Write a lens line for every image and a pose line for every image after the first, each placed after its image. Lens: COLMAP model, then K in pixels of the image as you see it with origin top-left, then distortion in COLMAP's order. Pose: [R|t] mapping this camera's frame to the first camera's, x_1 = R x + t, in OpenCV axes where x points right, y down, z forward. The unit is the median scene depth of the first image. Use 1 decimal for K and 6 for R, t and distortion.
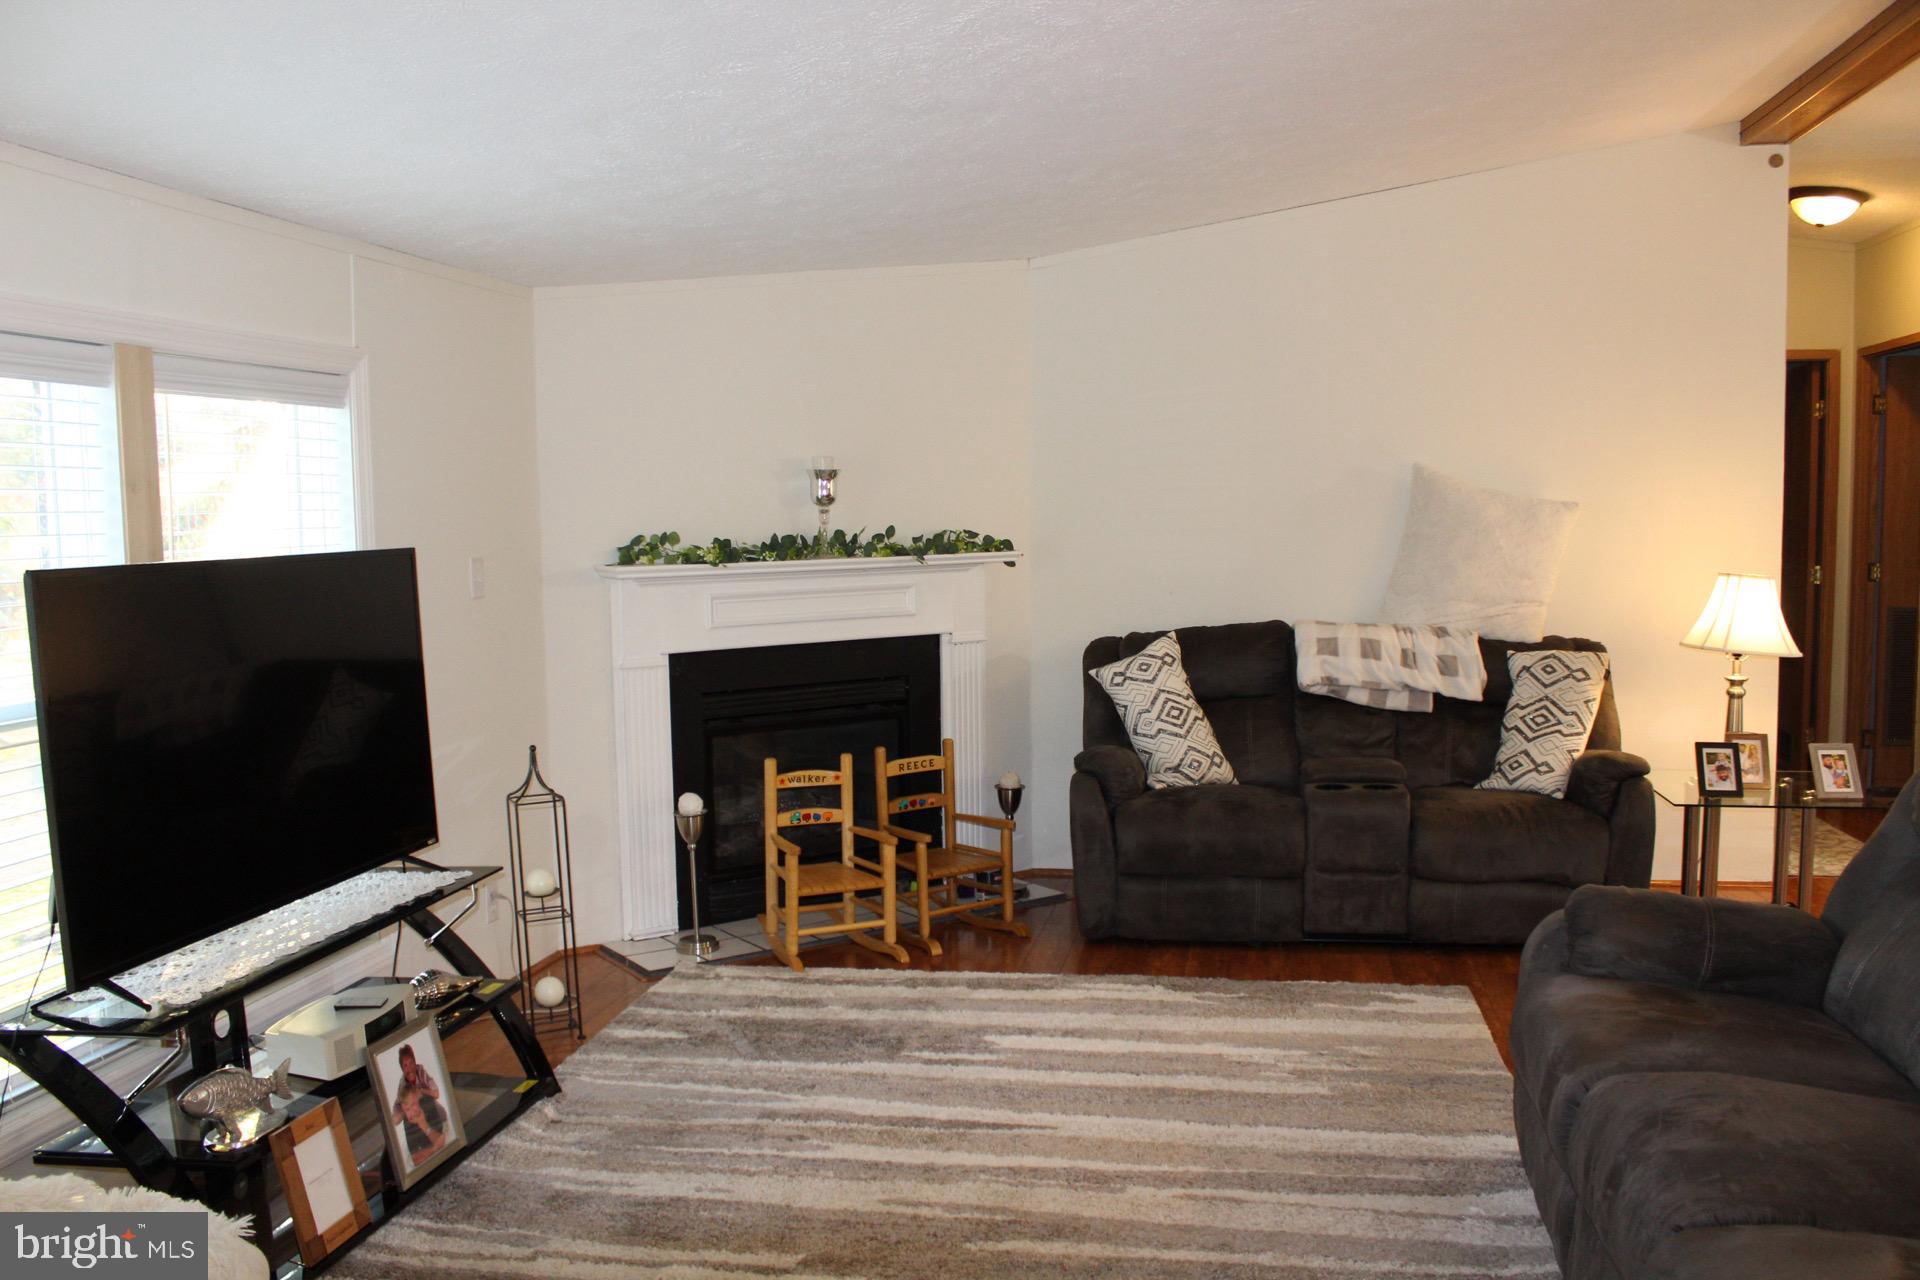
lens RADIAL K [[1592.2, 0, 960.0], [0, 1592.2, 640.0], [0, 0, 1]] dist [-0.161132, 0.129351]
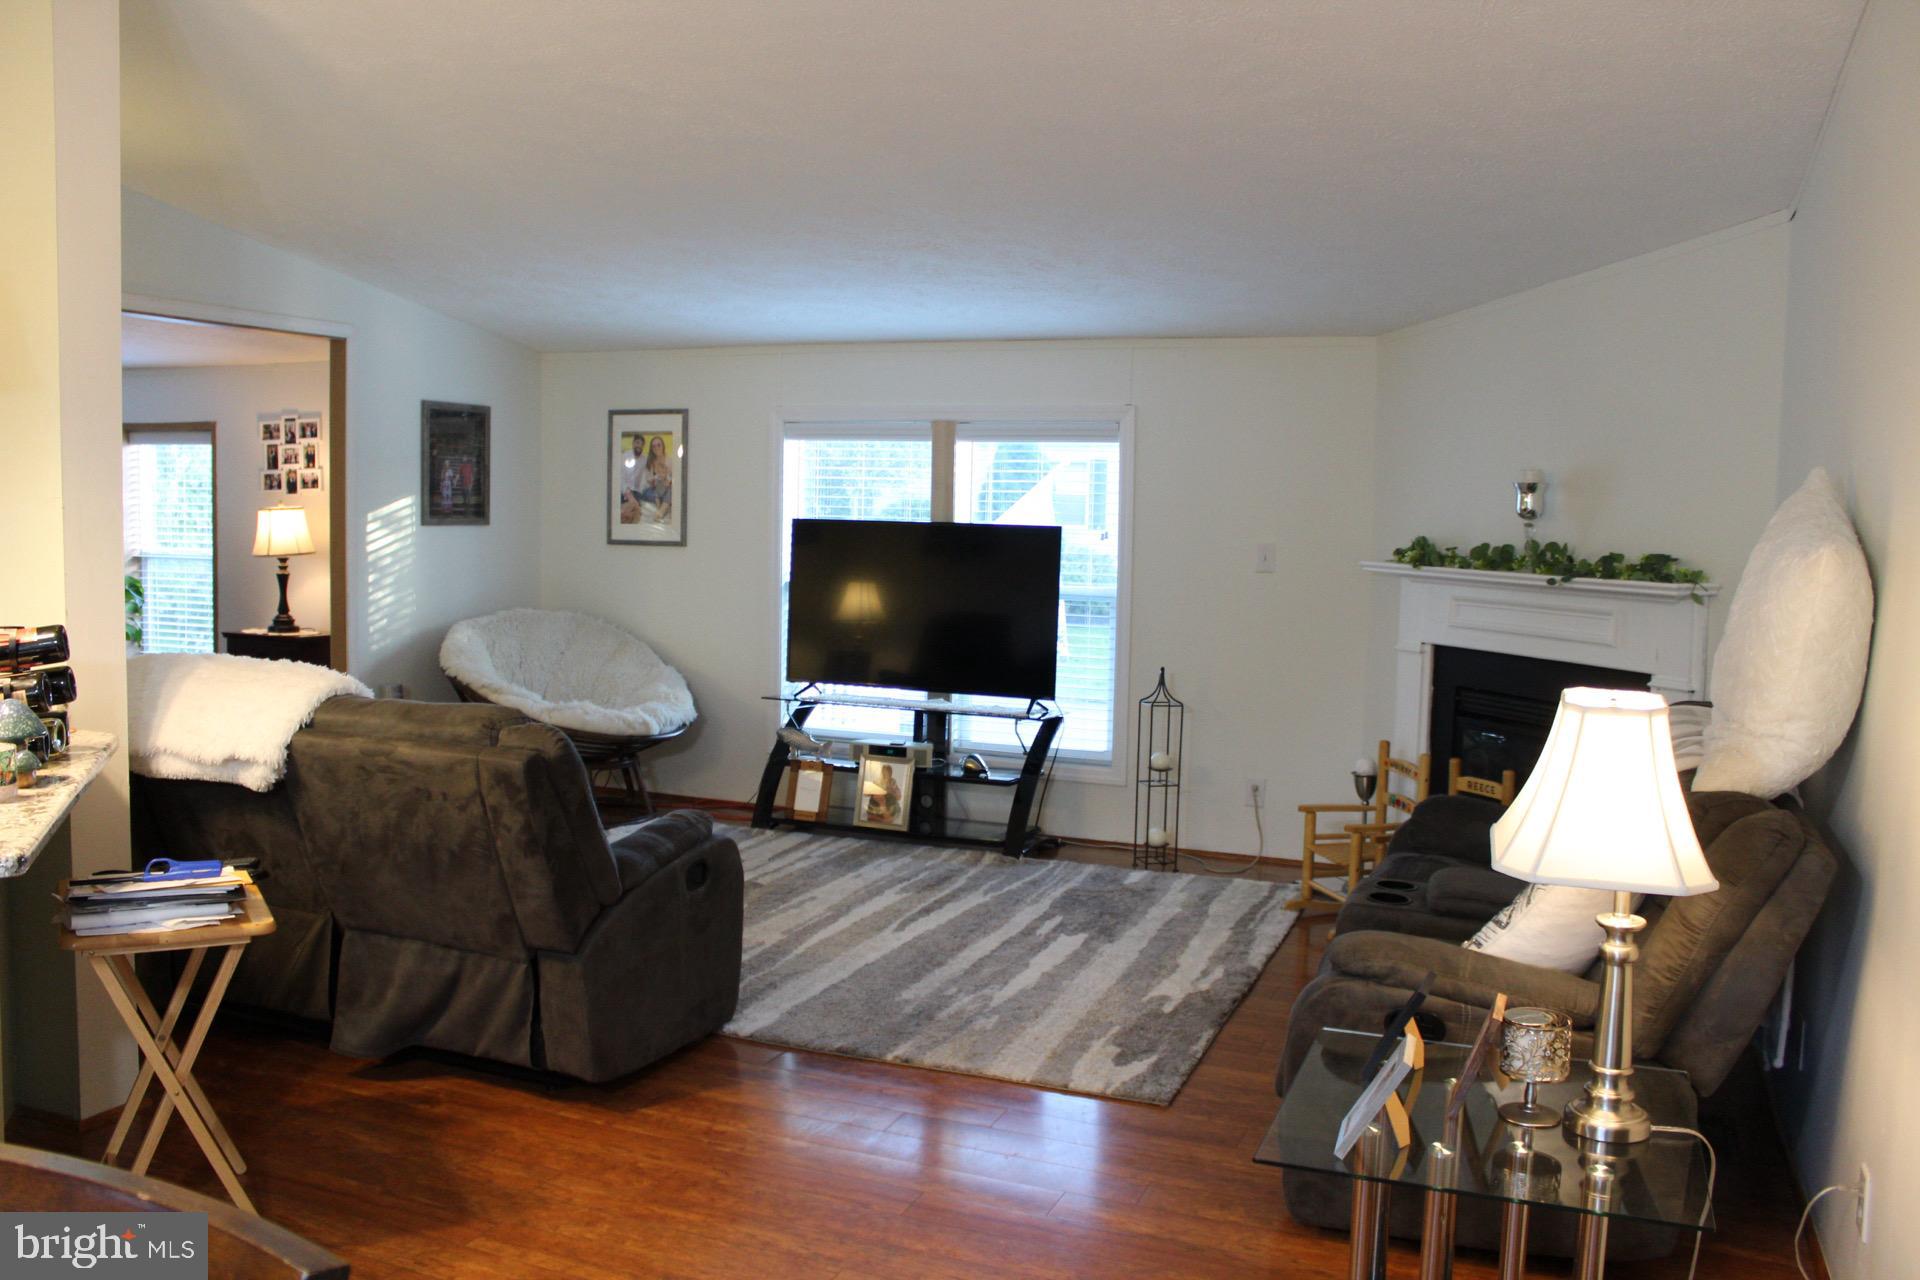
lens RADIAL K [[1592.2, 0, 960.0], [0, 1592.2, 640.0], [0, 0, 1]] dist [-0.161132, 0.129351]
pose [[-0.208584, 0.095098, -0.973370, 1.185955], [-0.103999, 0.987462, 0.118760, -0.111629], [0.972459, 0.126001, -0.196078, 1.072831]]
